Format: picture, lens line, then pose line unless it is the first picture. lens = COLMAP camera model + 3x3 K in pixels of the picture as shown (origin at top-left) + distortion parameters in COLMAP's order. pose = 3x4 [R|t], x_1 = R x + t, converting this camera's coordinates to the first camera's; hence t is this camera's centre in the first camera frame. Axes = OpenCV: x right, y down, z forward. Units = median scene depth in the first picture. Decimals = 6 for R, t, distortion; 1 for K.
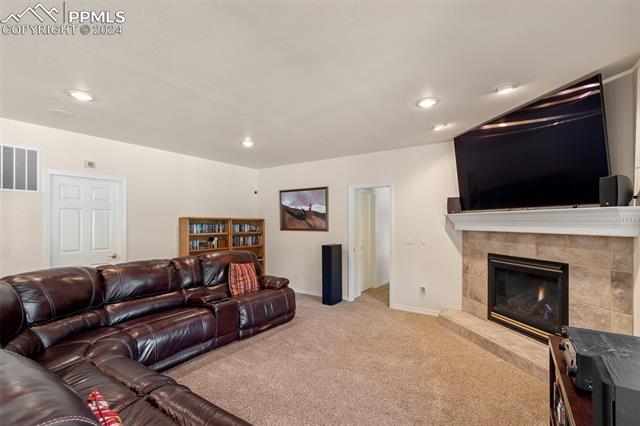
lens RADIAL K [[291.2, 0, 318.8], [0, 291.2, 218.2], [0, 0, 1]] dist [-0.000828, -0.000289]
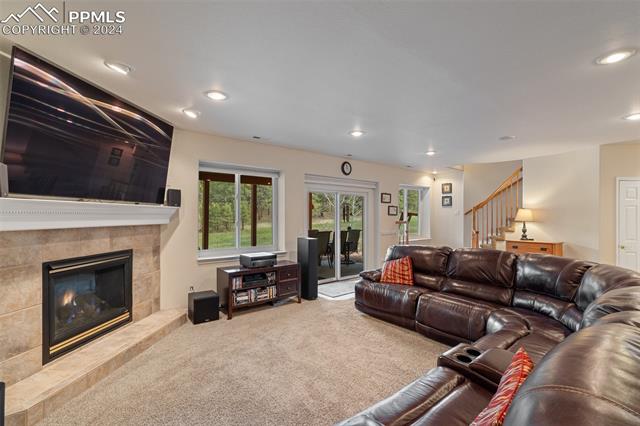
lens RADIAL K [[291.2, 0, 318.6], [0, 291.2, 216.5], [0, 0, 1]] dist [-0.000828, -0.000289]
pose [[-0.954921, -0.006754, 0.296782, -0.230563], [-0.009092, 0.999938, -0.006497, 0.016968], [-0.296720, -0.008902, -0.954923, 1.674613]]
